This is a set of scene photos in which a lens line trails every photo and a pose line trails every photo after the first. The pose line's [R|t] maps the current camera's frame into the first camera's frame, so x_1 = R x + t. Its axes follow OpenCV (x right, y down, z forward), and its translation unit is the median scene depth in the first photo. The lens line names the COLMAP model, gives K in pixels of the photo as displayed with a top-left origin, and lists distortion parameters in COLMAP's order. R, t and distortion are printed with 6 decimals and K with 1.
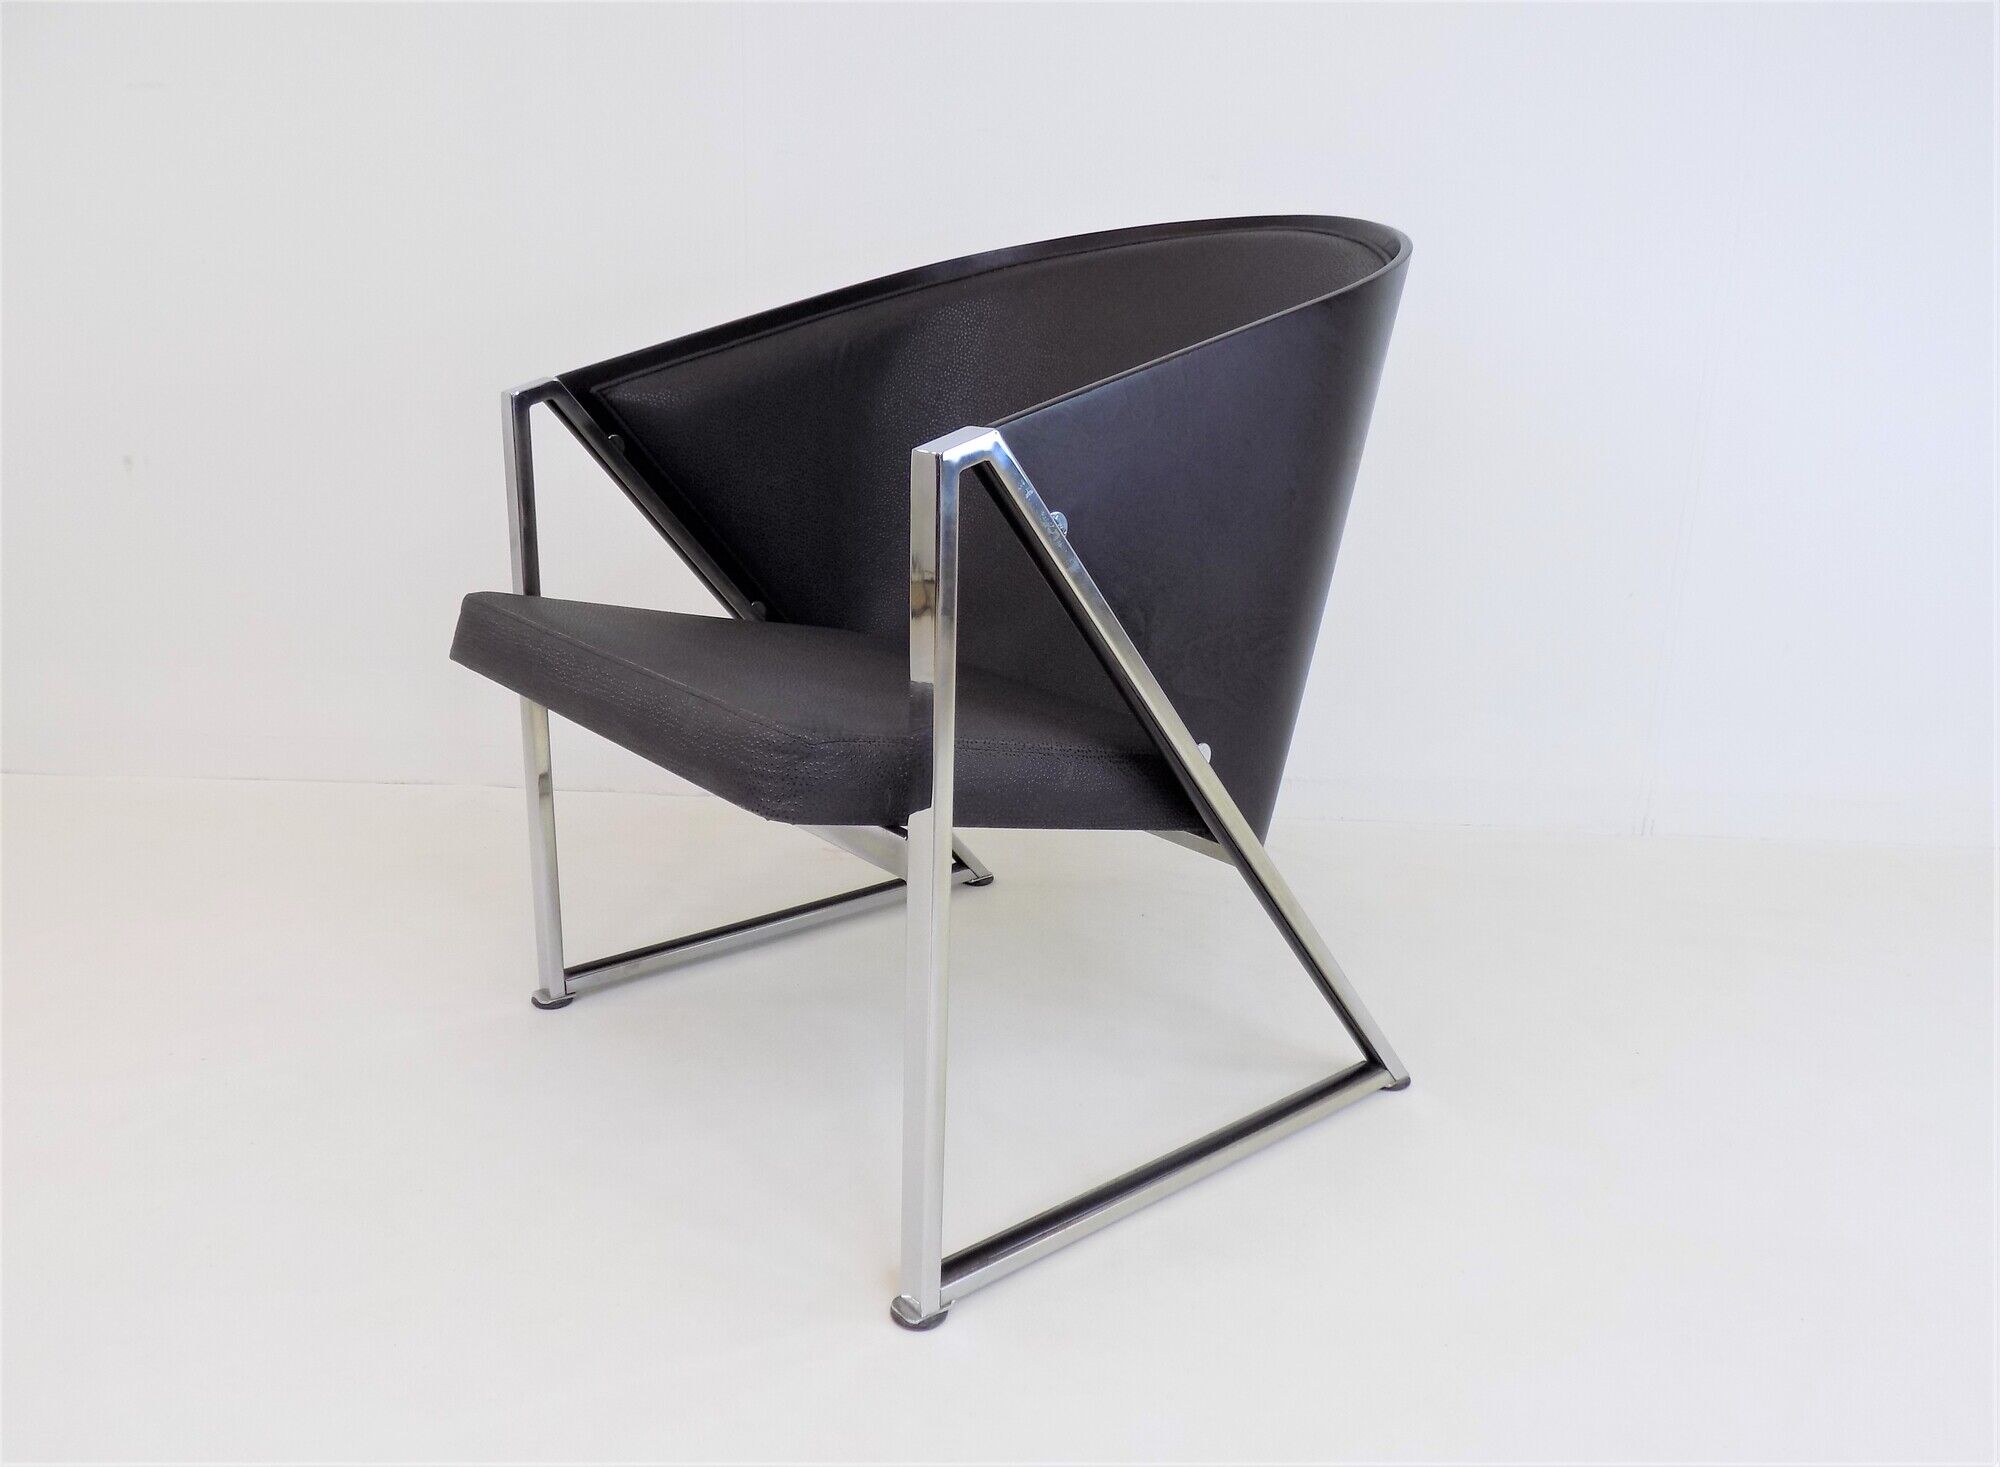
lens RADIAL K [[1533.1, 0, 991.2], [0, 1533.1, 738.3], [0, 0, 1]] dist [-0.006230, -0.009906]
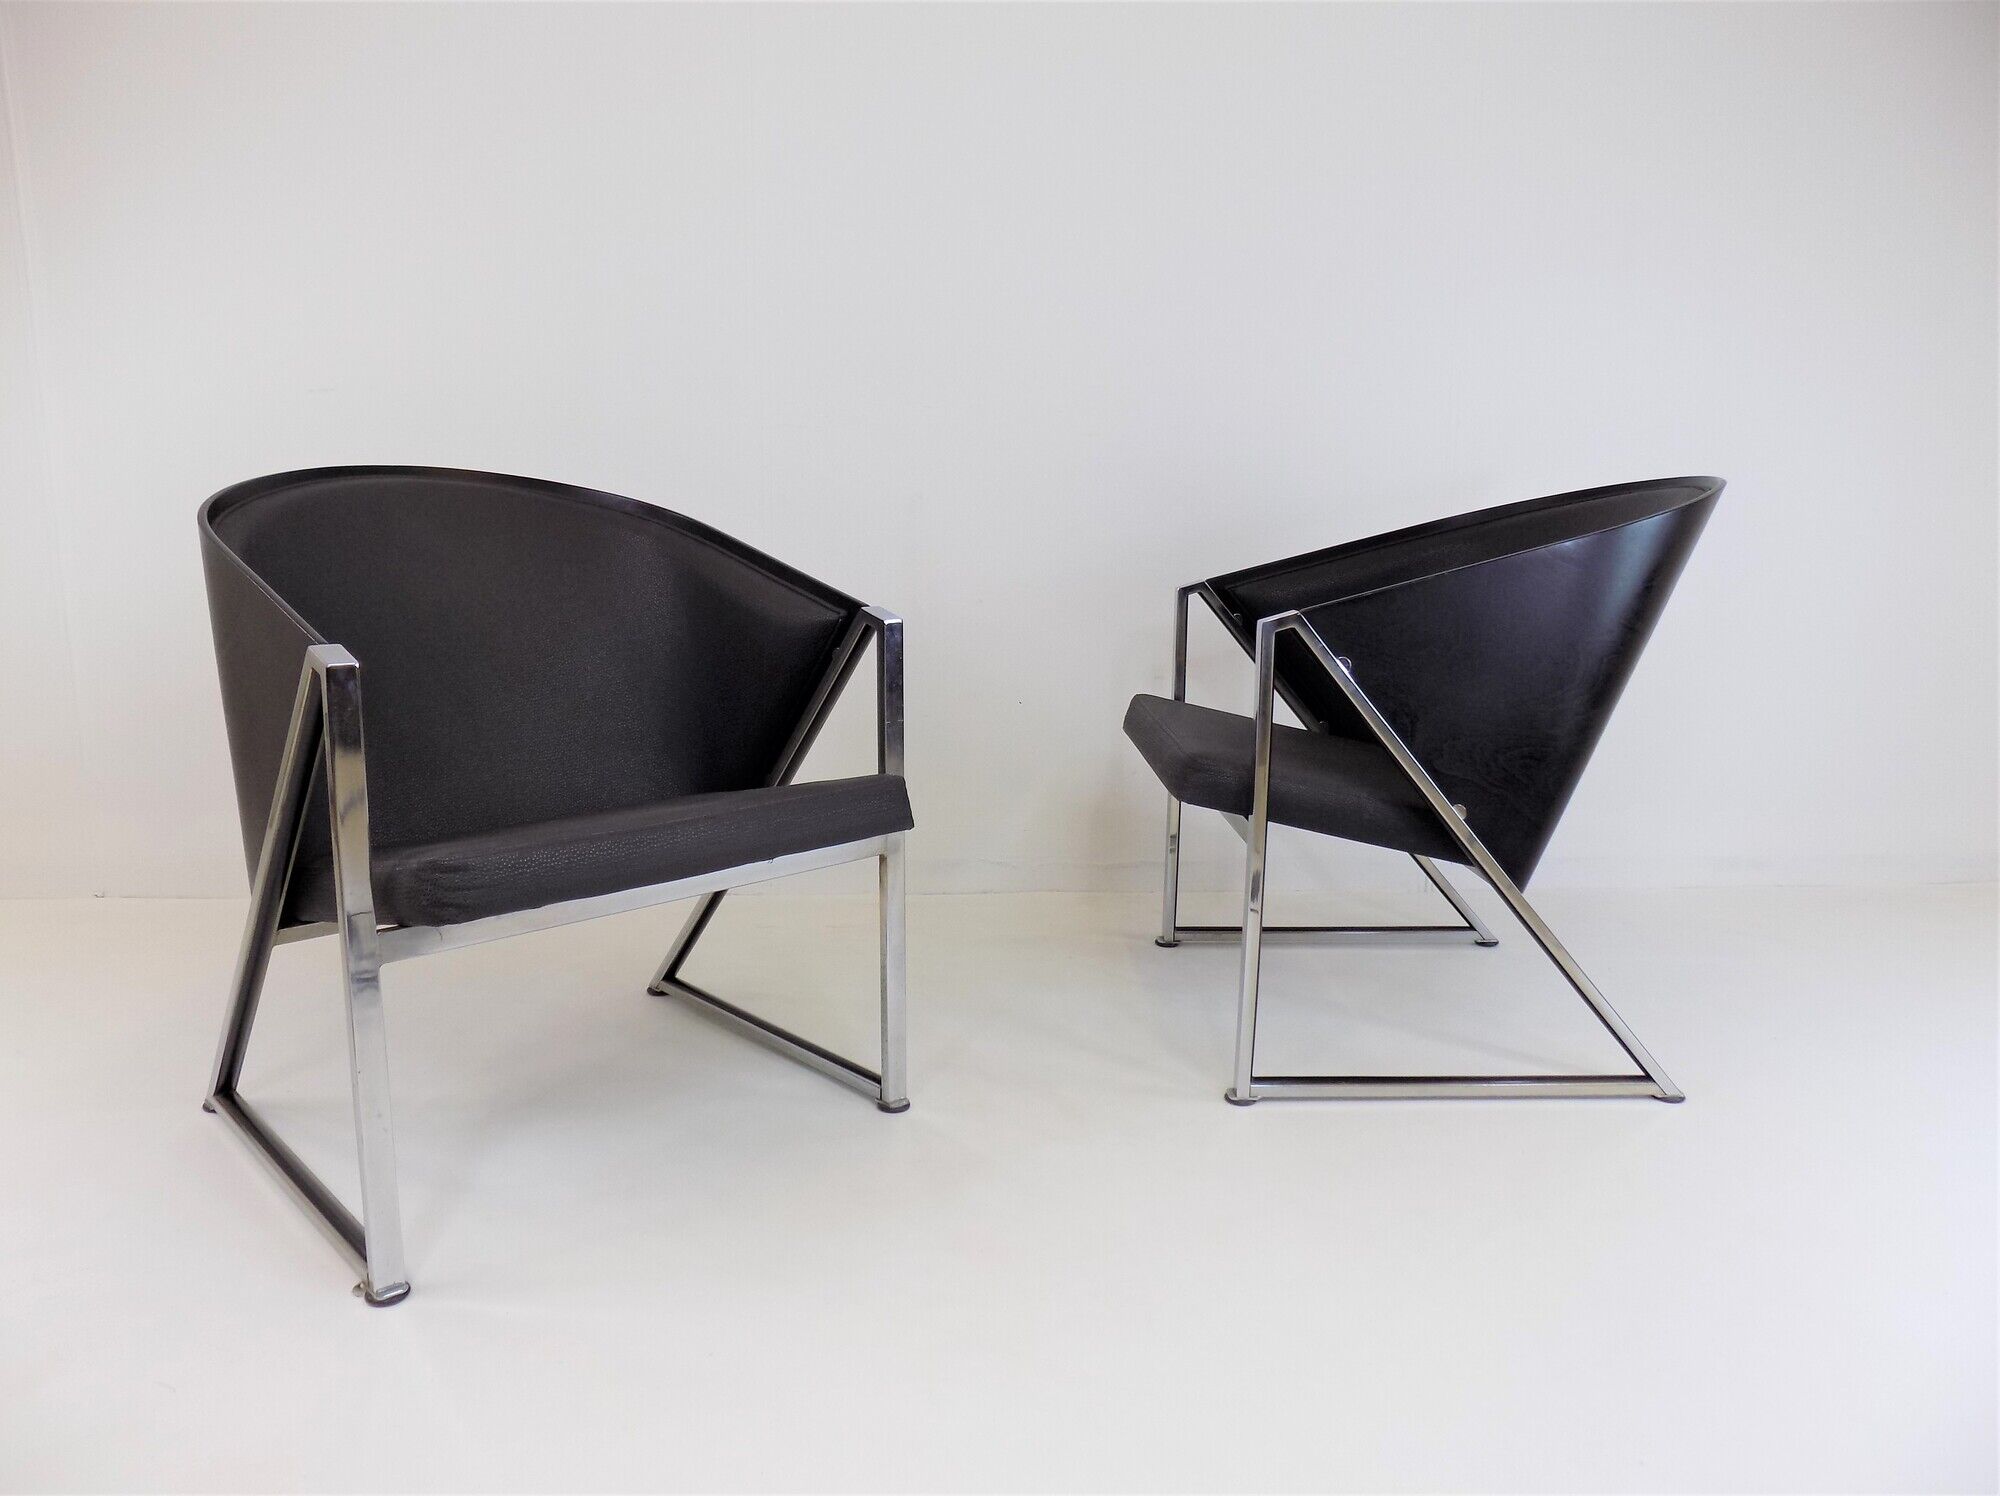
lens RADIAL K [[1373.9, 0, 1005.6], [0, 1373.9, 739.5], [0, 0, 1]] dist [0.000070, 0.006244]
pose [[0.801492, 0.096958, -0.590093, 0.486030], [-0.167045, 0.983788, -0.065242, 0.088535], [0.574201, 0.150863, 0.804694, -0.382223]]
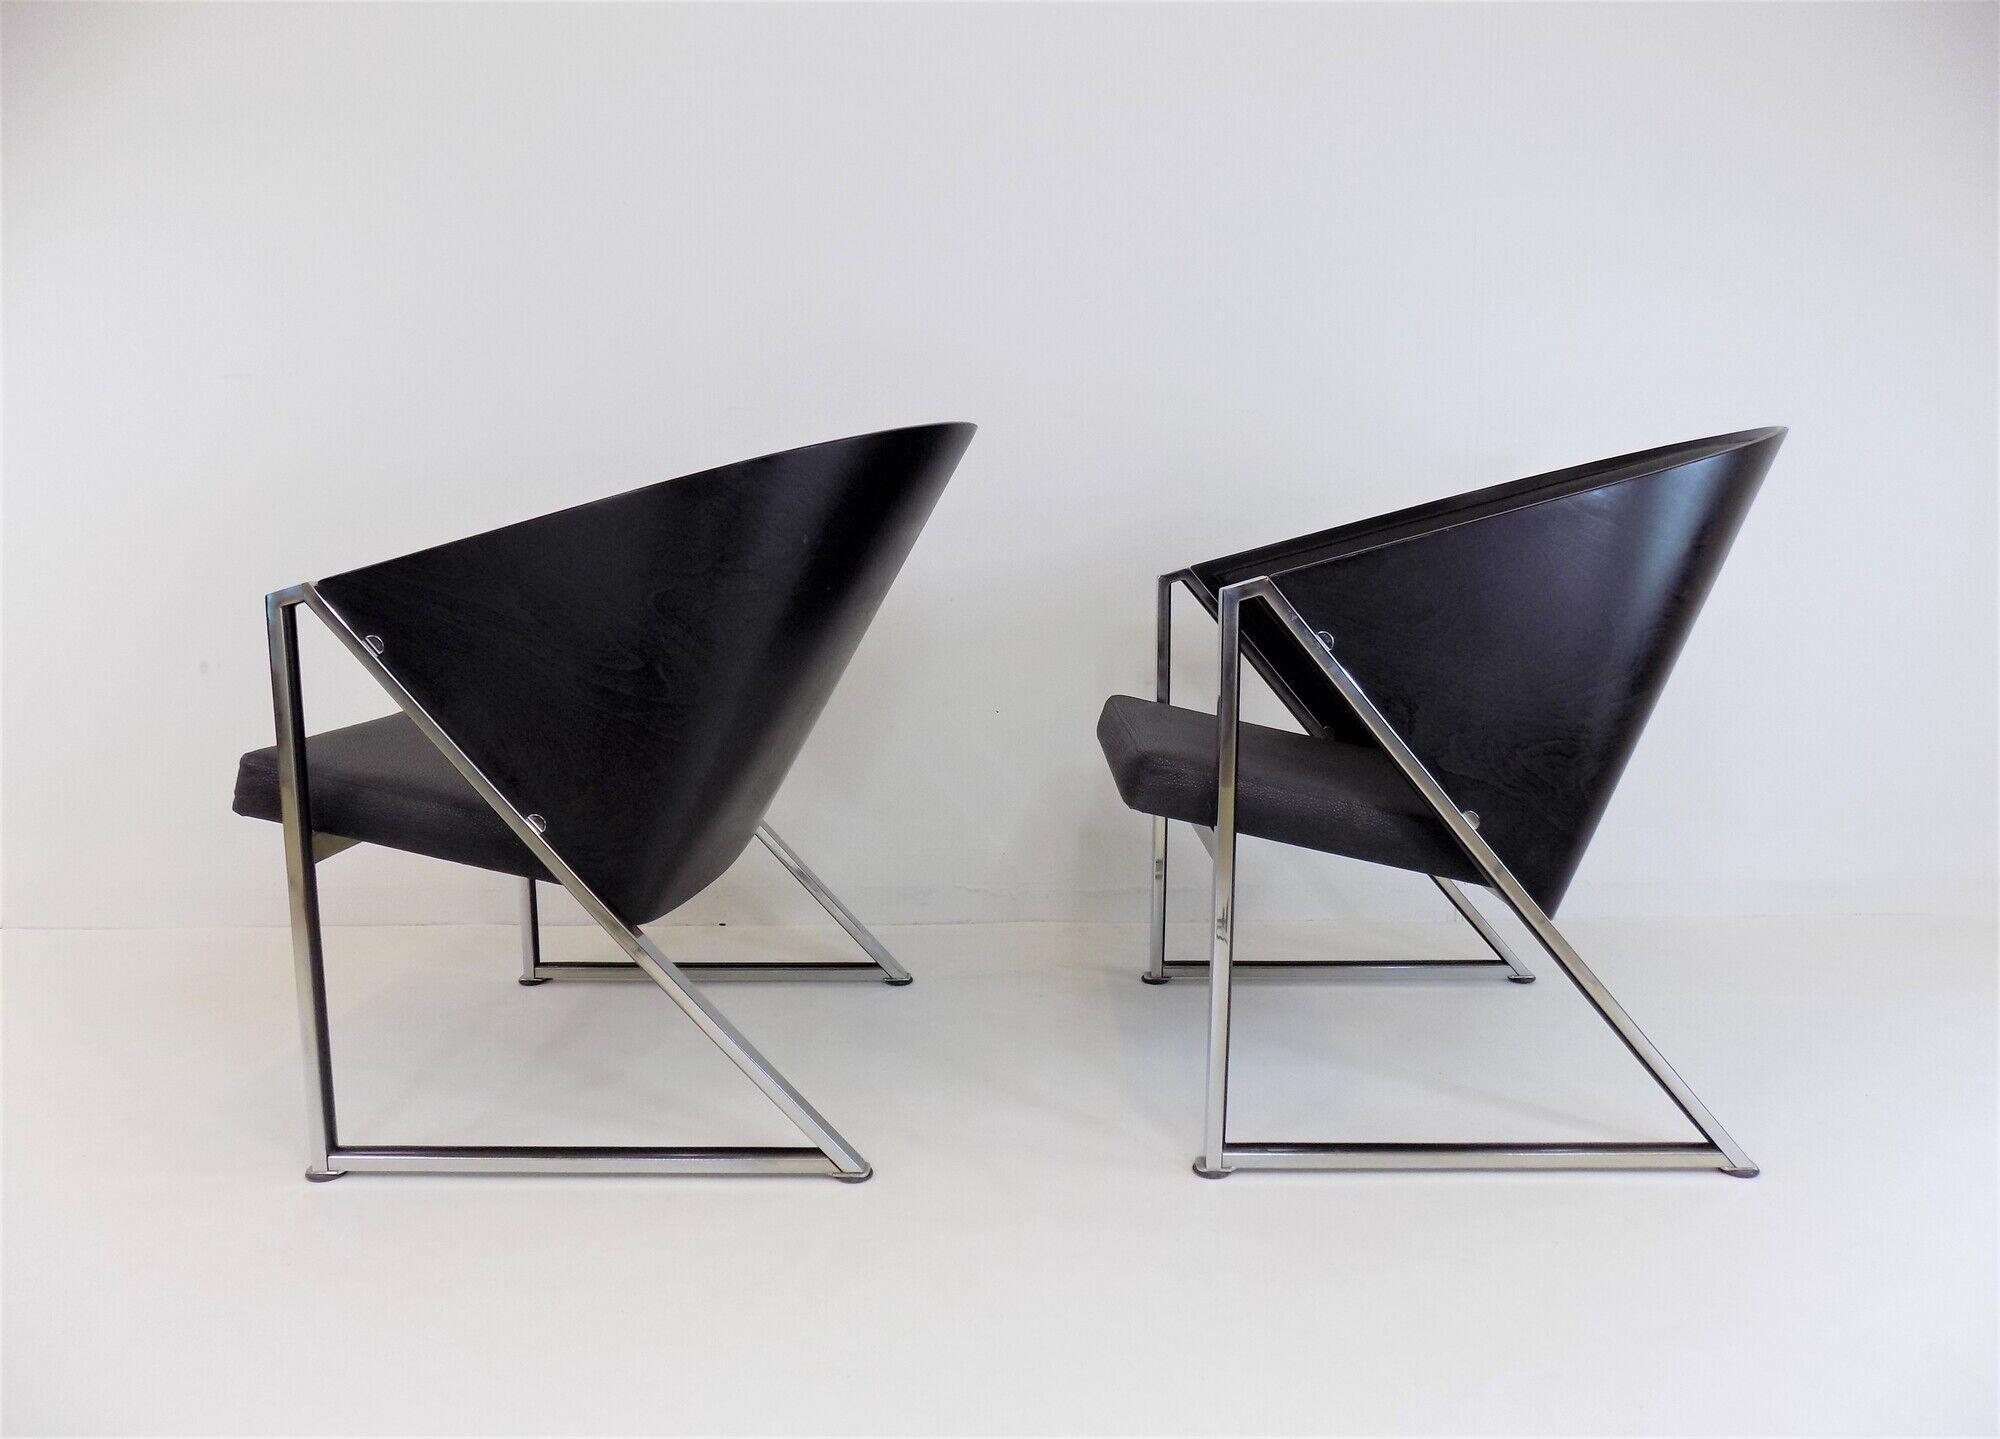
lens RADIAL K [[1343.5, 0, 1017.5], [0, 1343.5, 727.7], [0, 0, 1]] dist [-0.002502, 0.005056]
pose [[0.779183, 0.070259, -0.622847, 0.444958], [-0.164365, 0.981827, -0.094867, 0.086034], [0.604863, 0.176293, 0.776571, -0.141948]]
